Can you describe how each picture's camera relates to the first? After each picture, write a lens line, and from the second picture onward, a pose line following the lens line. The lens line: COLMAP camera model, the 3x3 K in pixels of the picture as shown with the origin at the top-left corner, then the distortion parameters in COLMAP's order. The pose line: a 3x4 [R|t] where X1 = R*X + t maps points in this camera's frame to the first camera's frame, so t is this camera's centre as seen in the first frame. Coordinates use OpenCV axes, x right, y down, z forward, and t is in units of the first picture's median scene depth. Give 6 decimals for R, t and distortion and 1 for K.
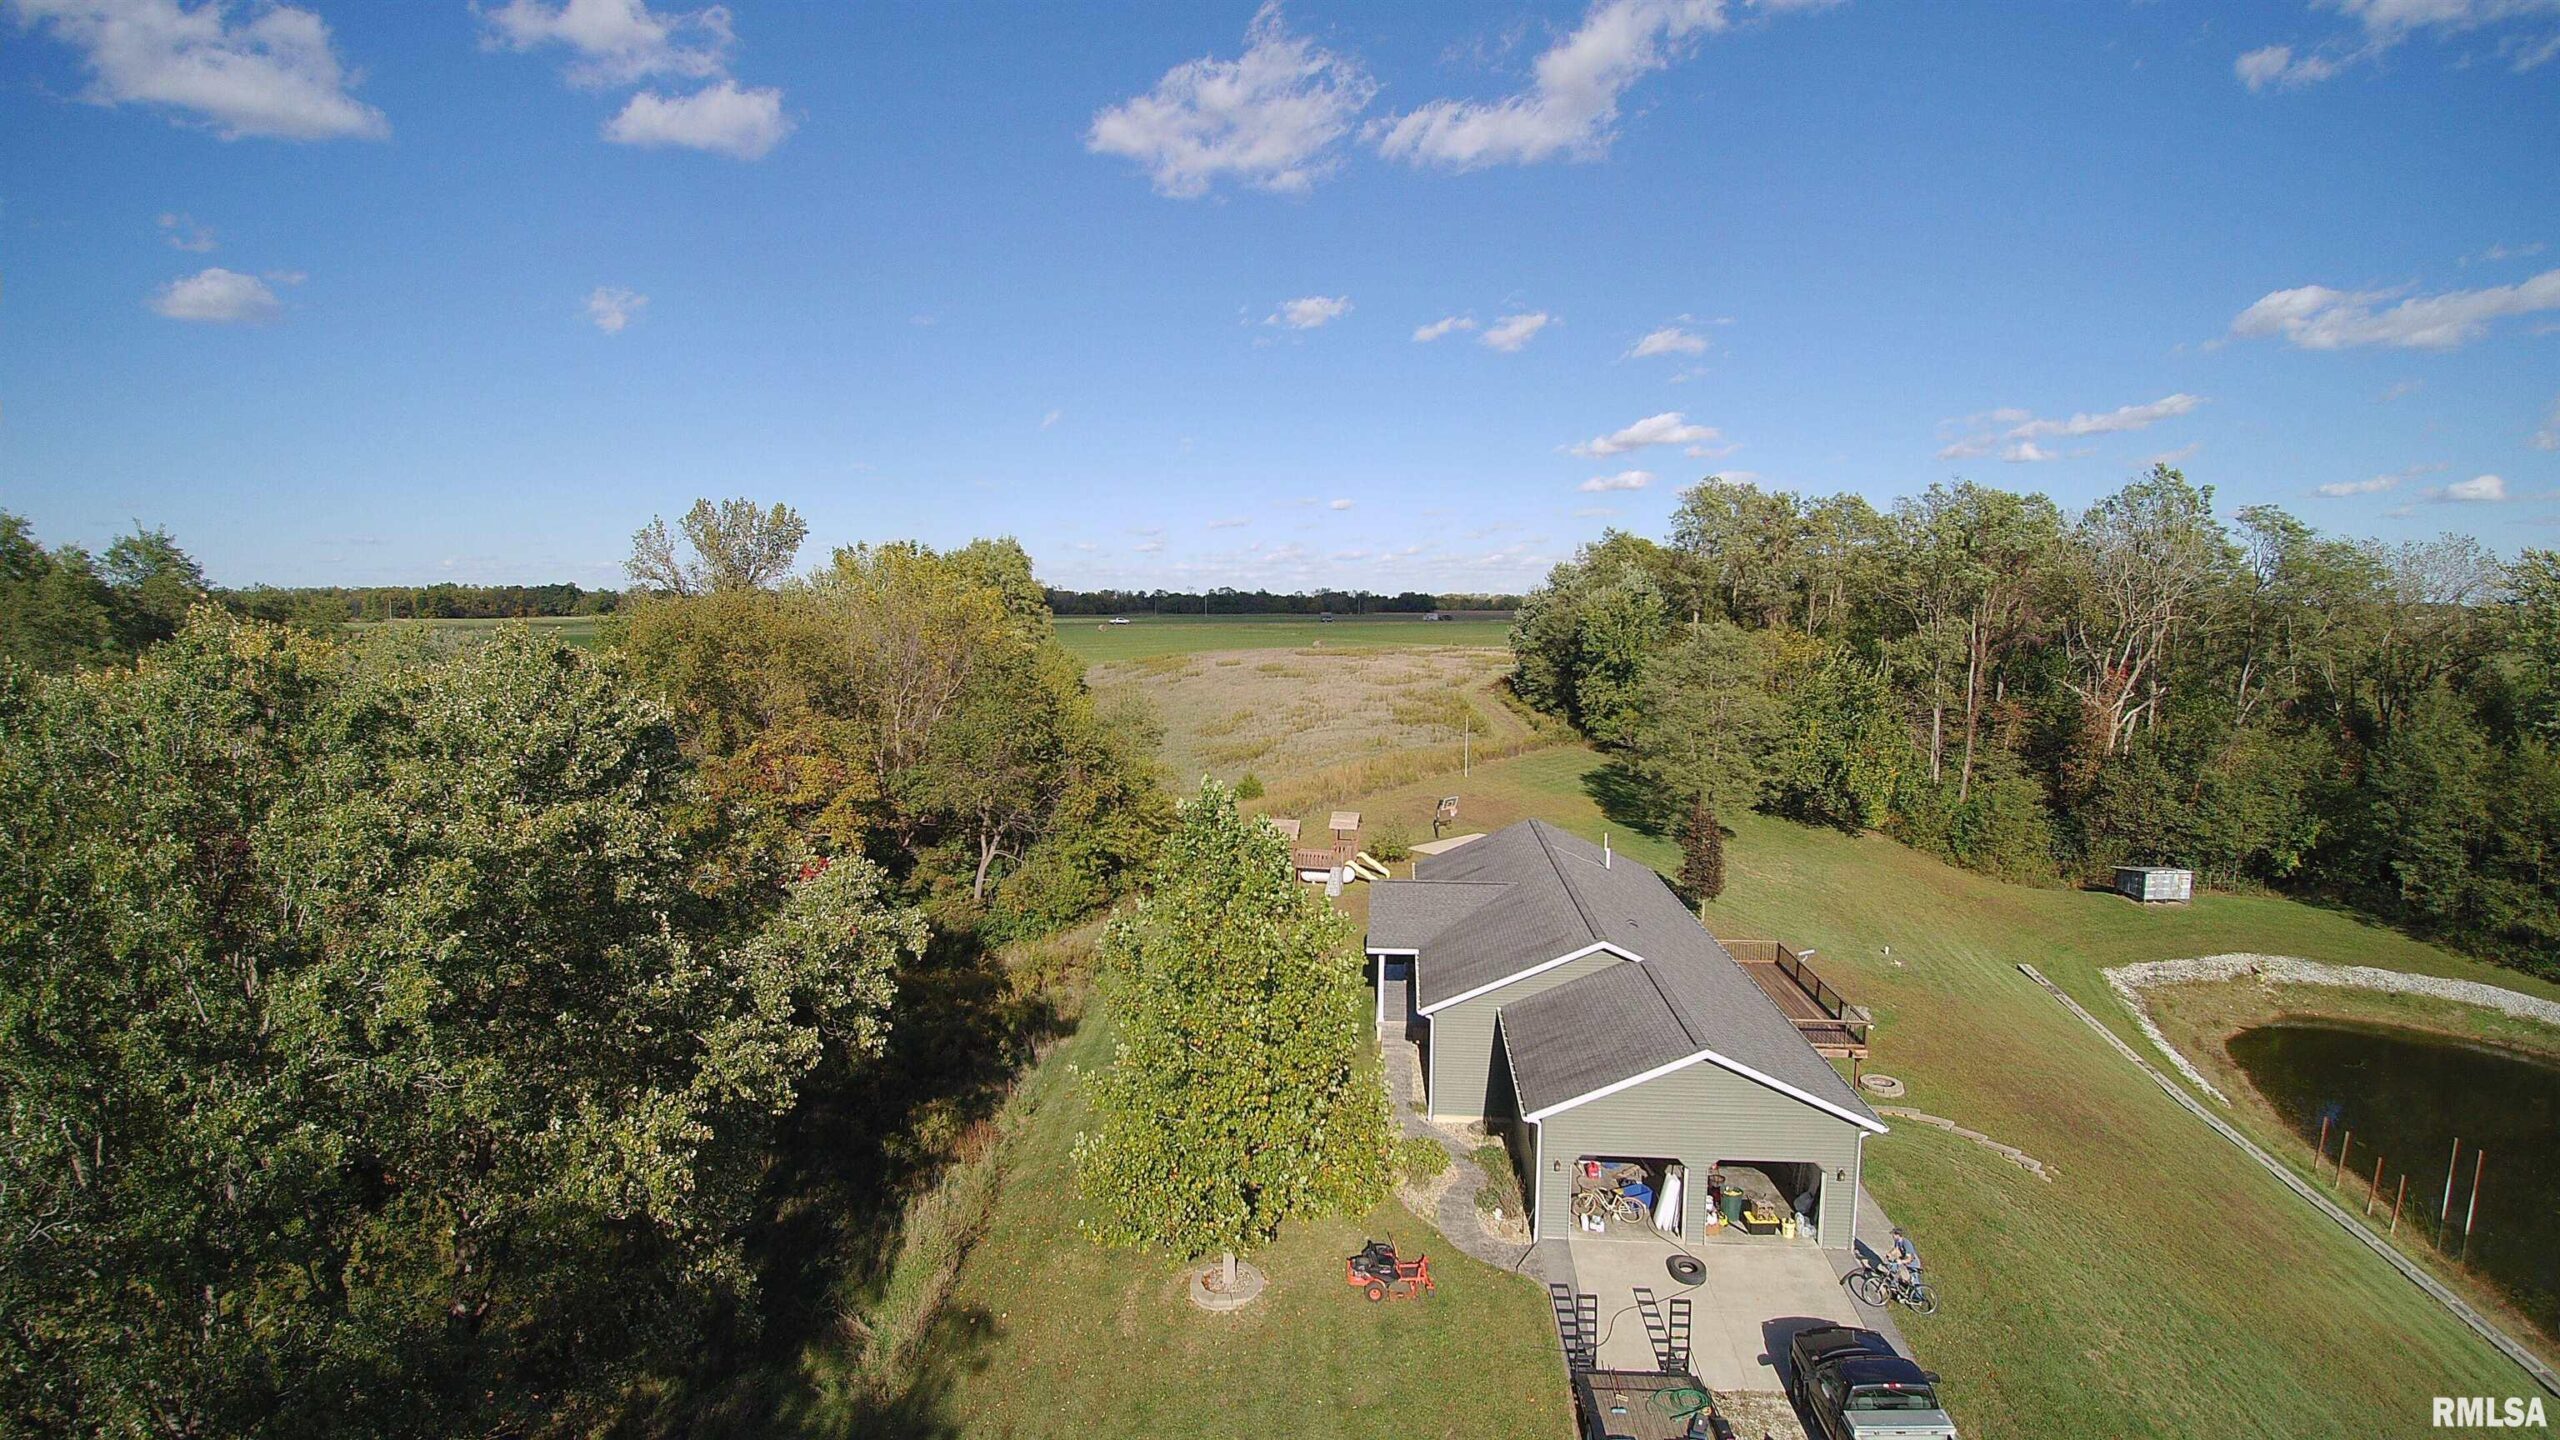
lens RADIAL K [[1206.8, 0, 1291.7], [0, 1206.8, 724.8], [0, 0, 1]] dist [-0.035989, -0.014395]
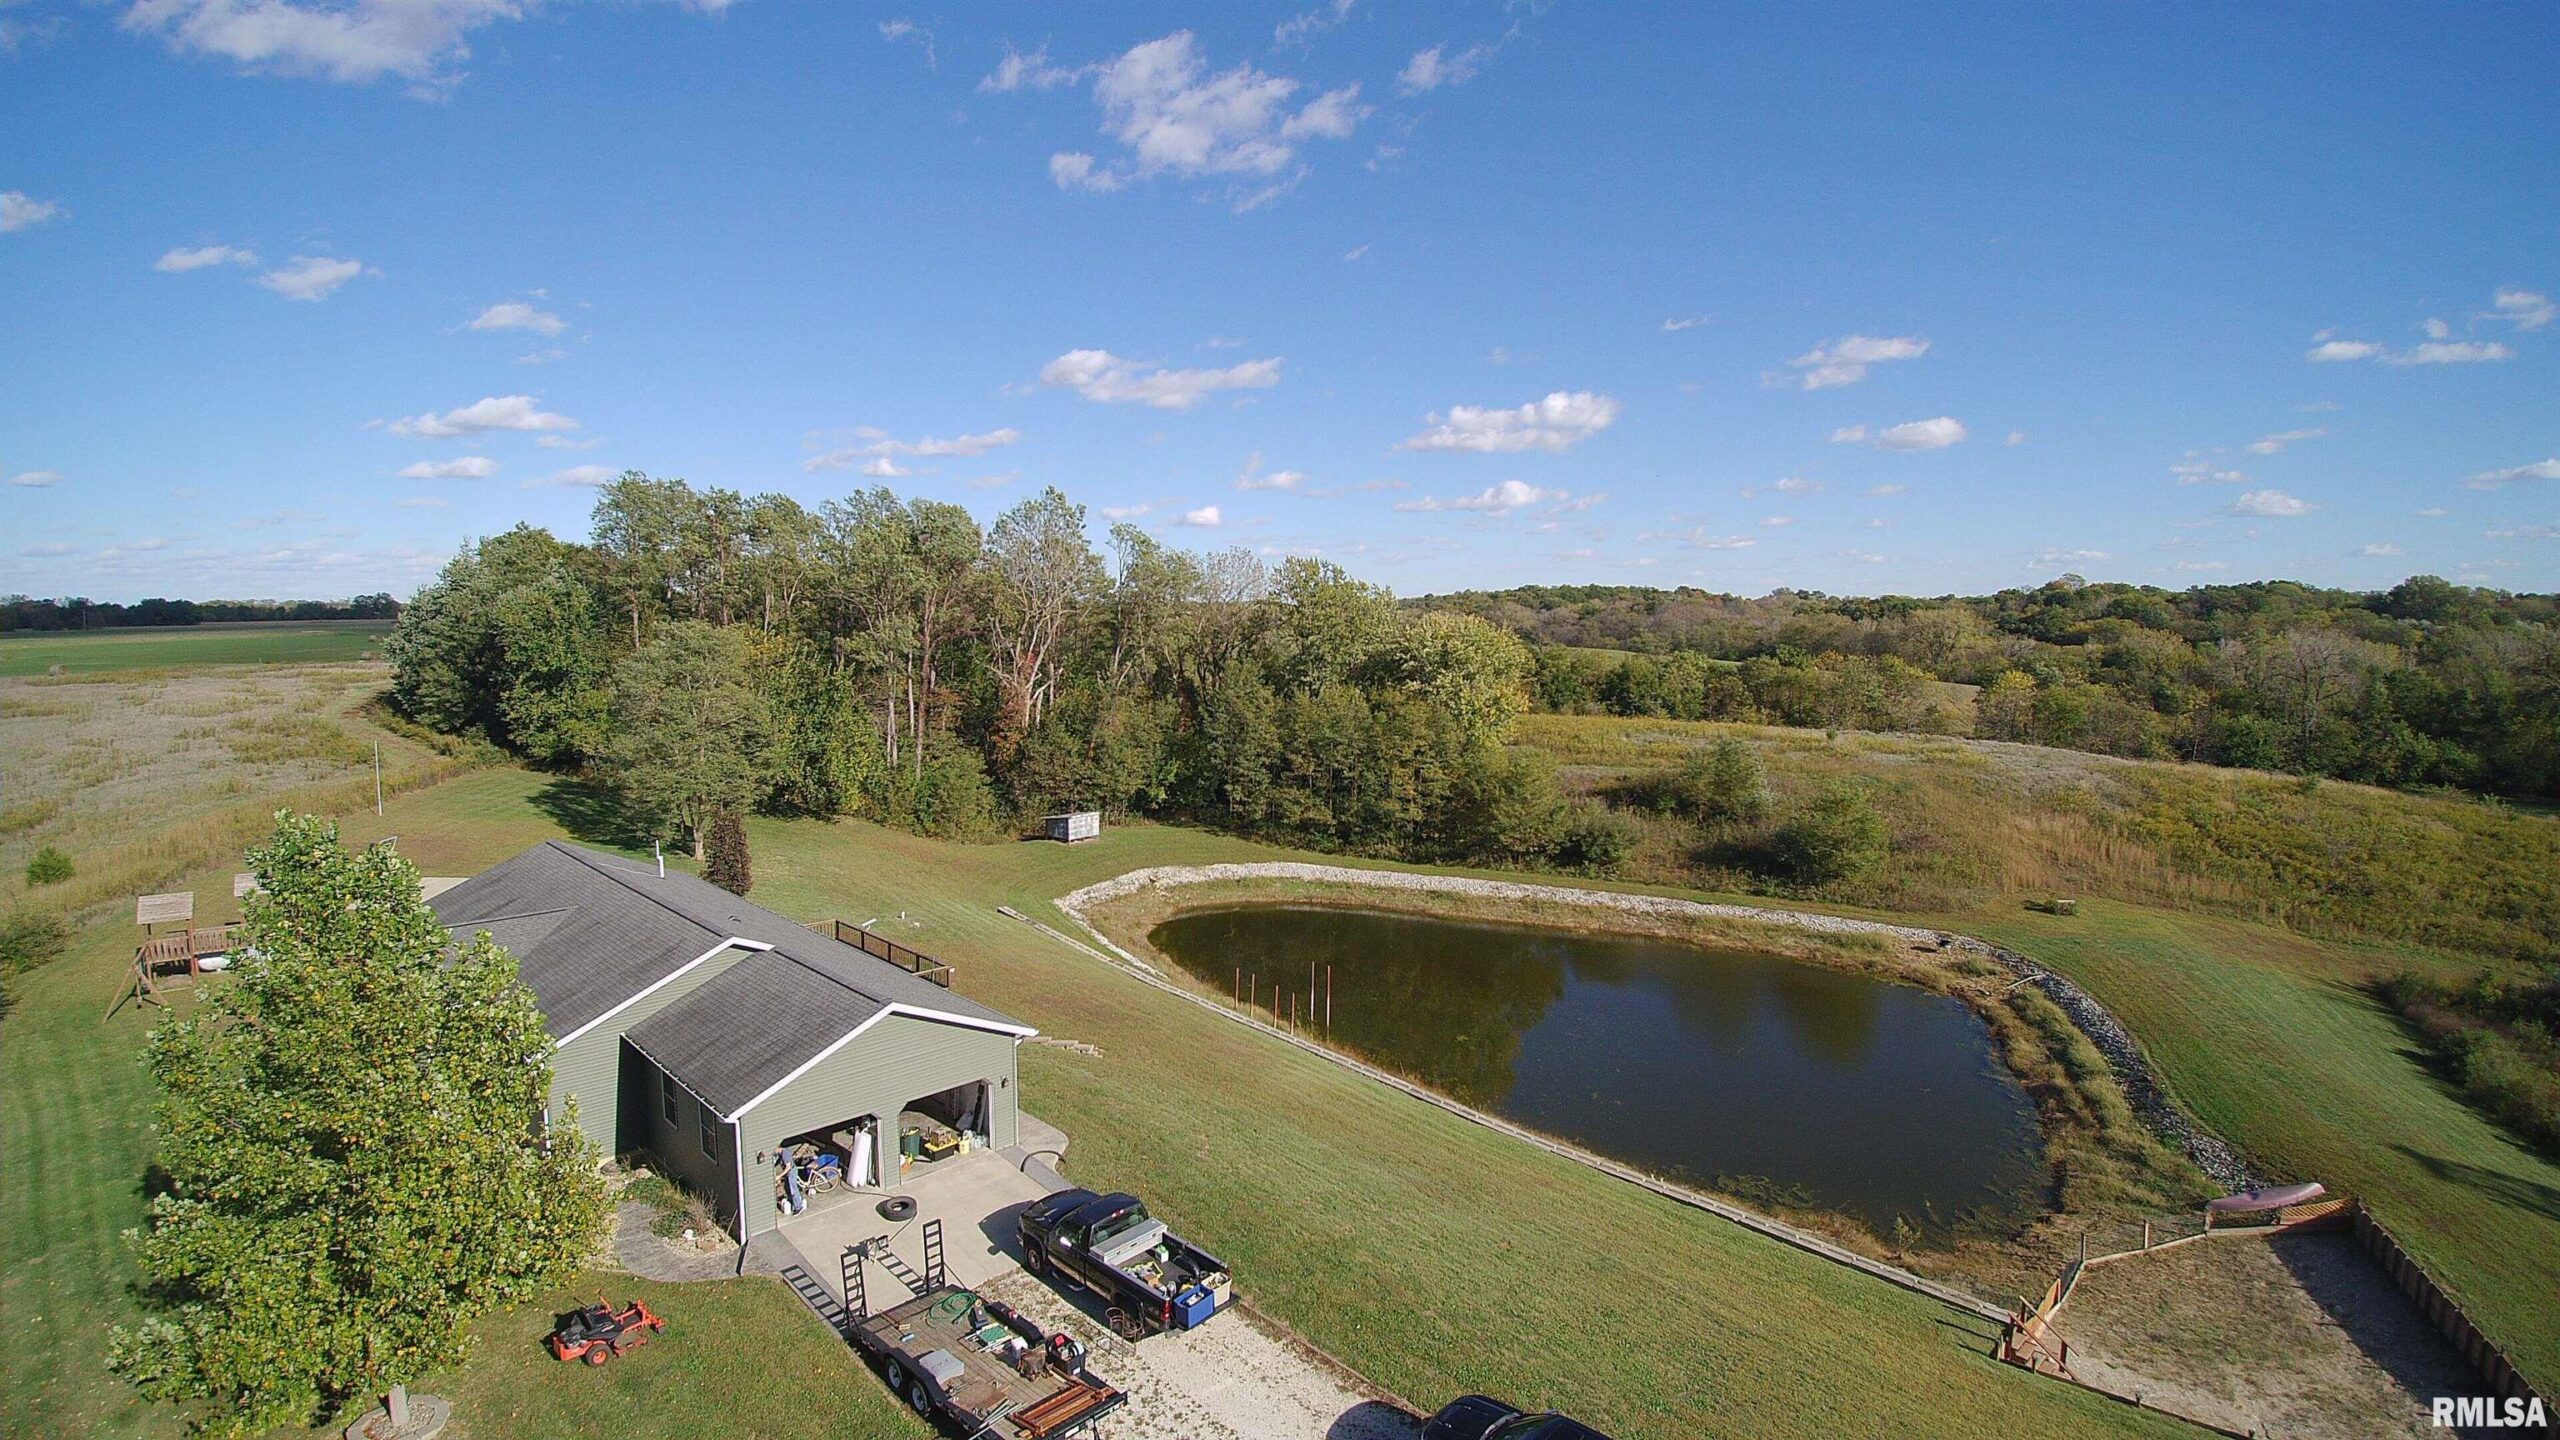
lens RADIAL K [[1206.8, 0, 1295.5], [0, 1206.8, 710.8], [0, 0, 1]] dist [-0.035989, -0.014395]
pose [[0.639881, -0.067407, 0.765512, -0.070728], [0.078389, 0.996675, 0.022238, 0.003400], [-0.764466, 0.045778, 0.643037, 0.002456]]
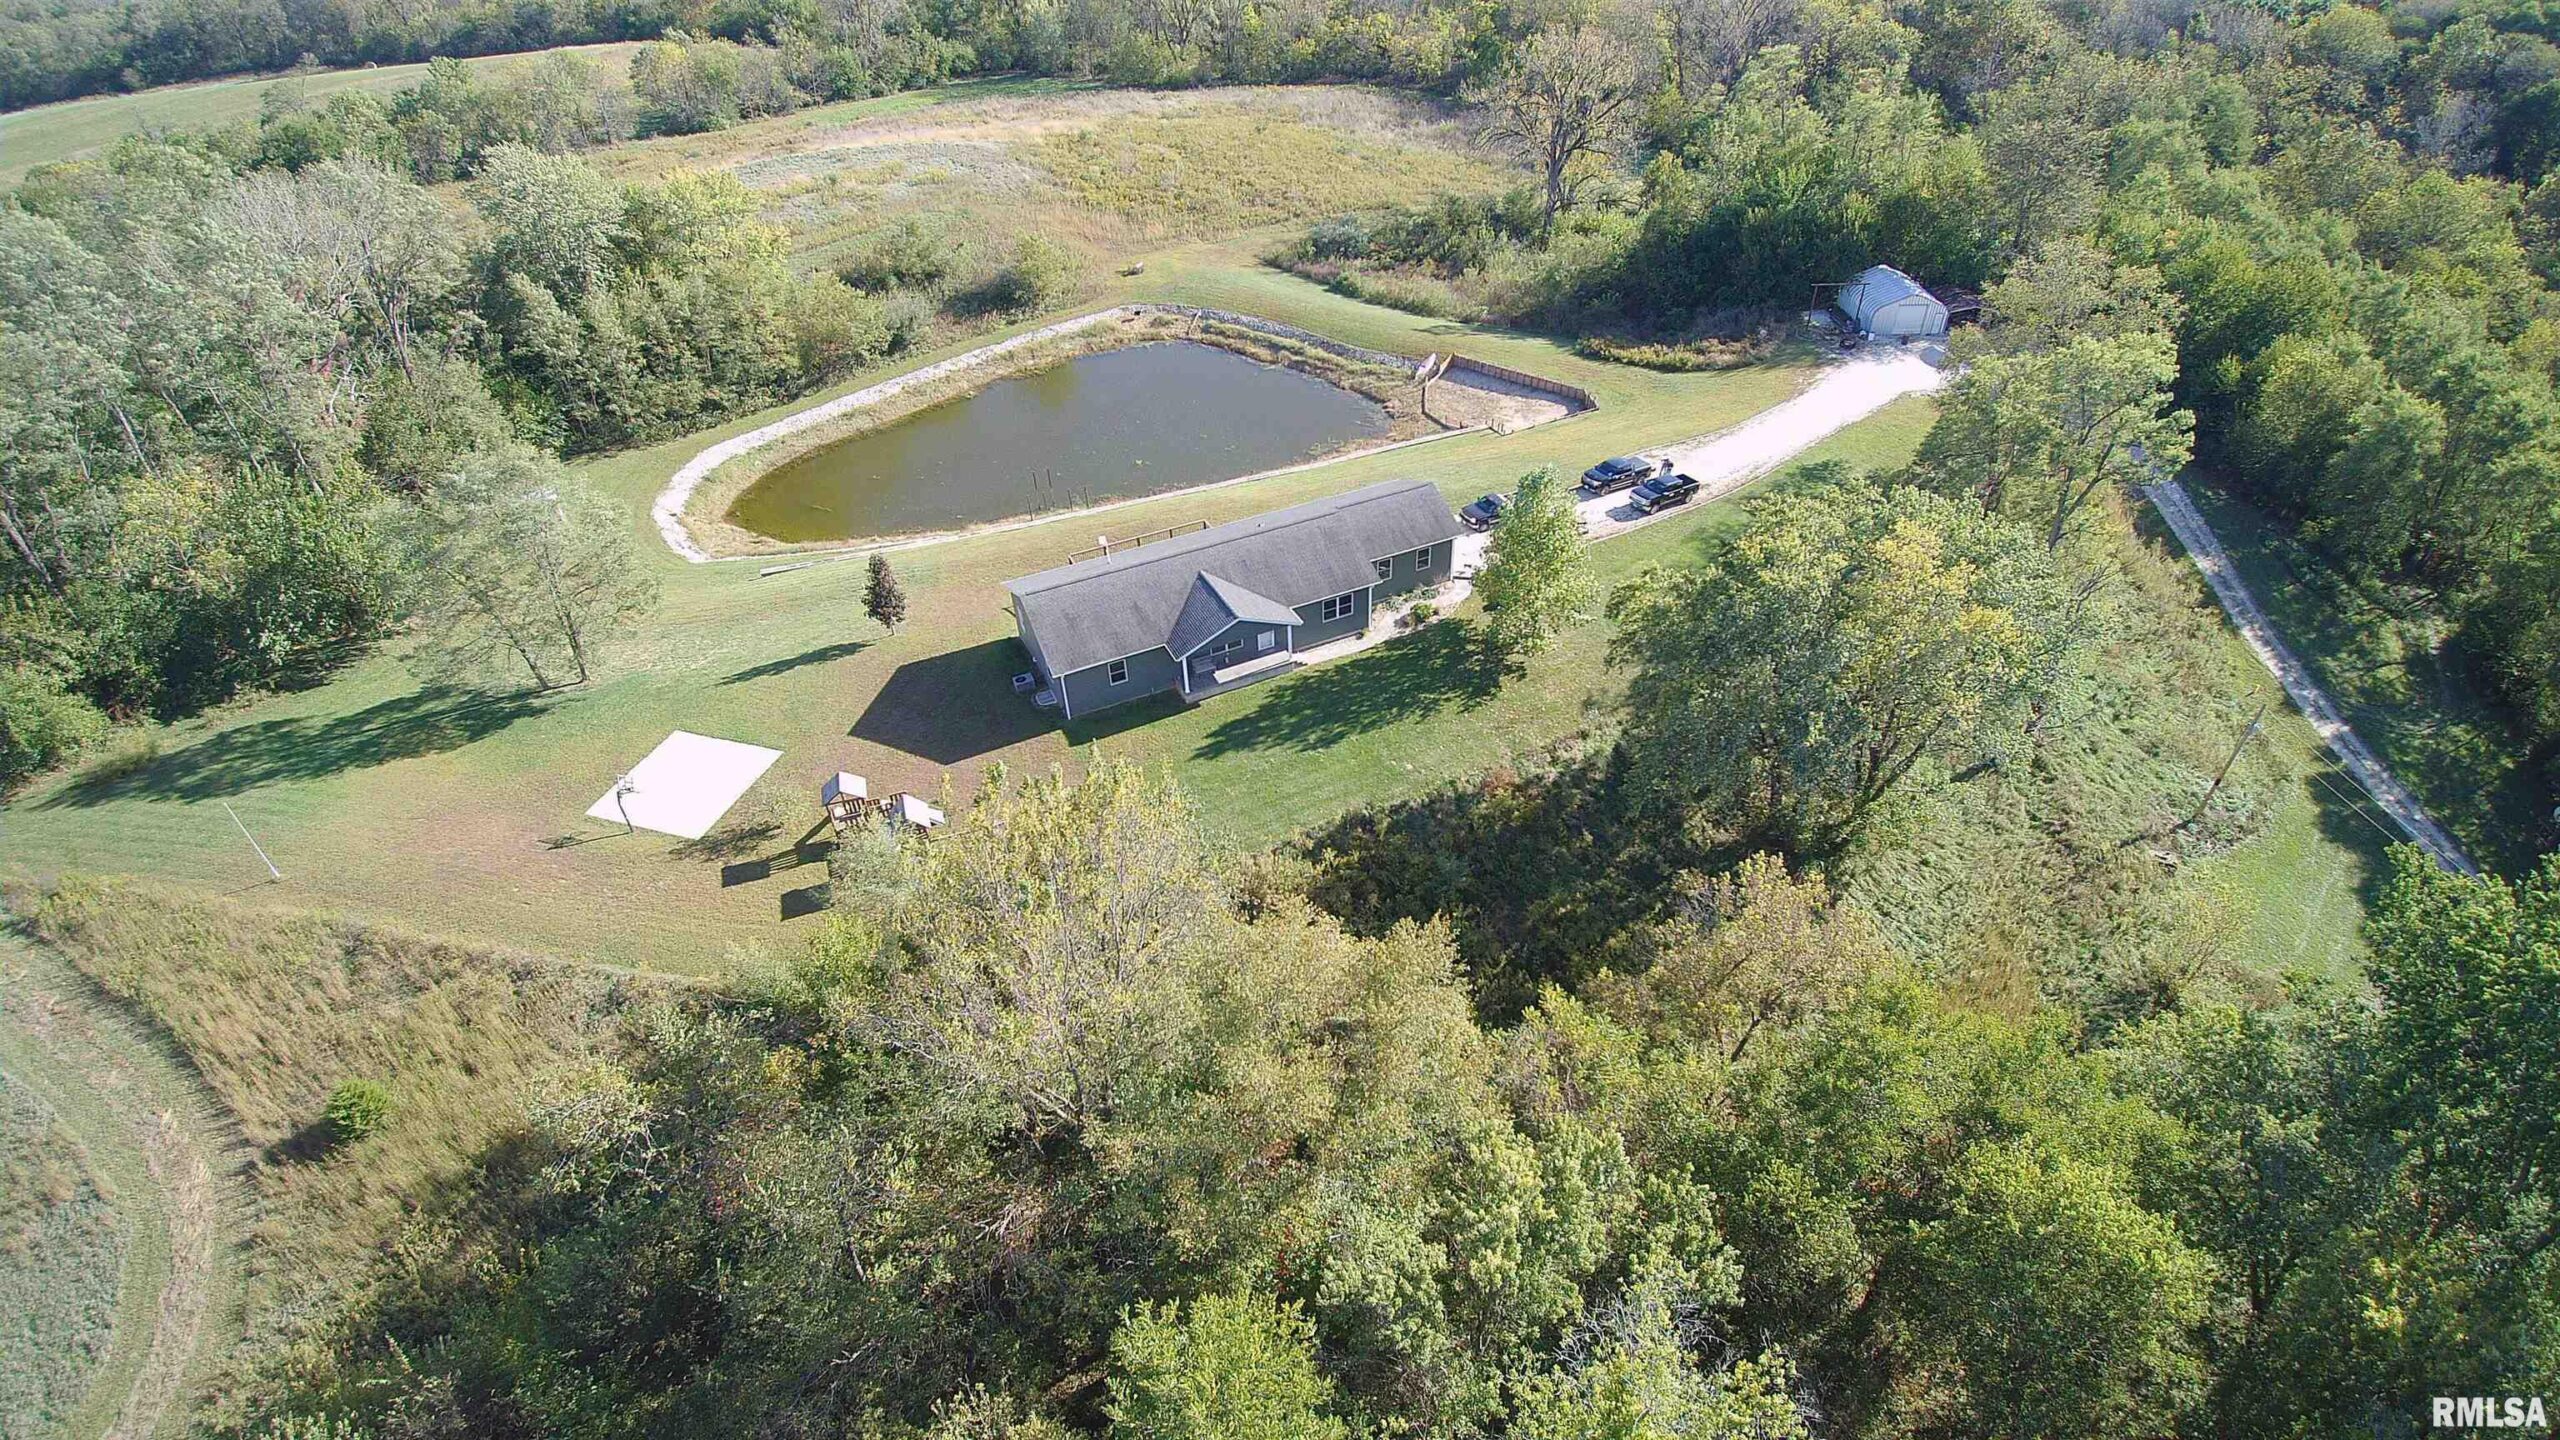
lens RADIAL K [[1206.8, 0, 1294.6], [0, 1206.8, 724.7], [0, 0, 1]] dist [-0.035989, -0.014395]
pose [[-0.513053, -0.529687, 0.675432, -0.511502], [0.111704, 0.738996, 0.664385, -0.366553], [-0.851057, 0.416313, -0.319976, 0.726936]]
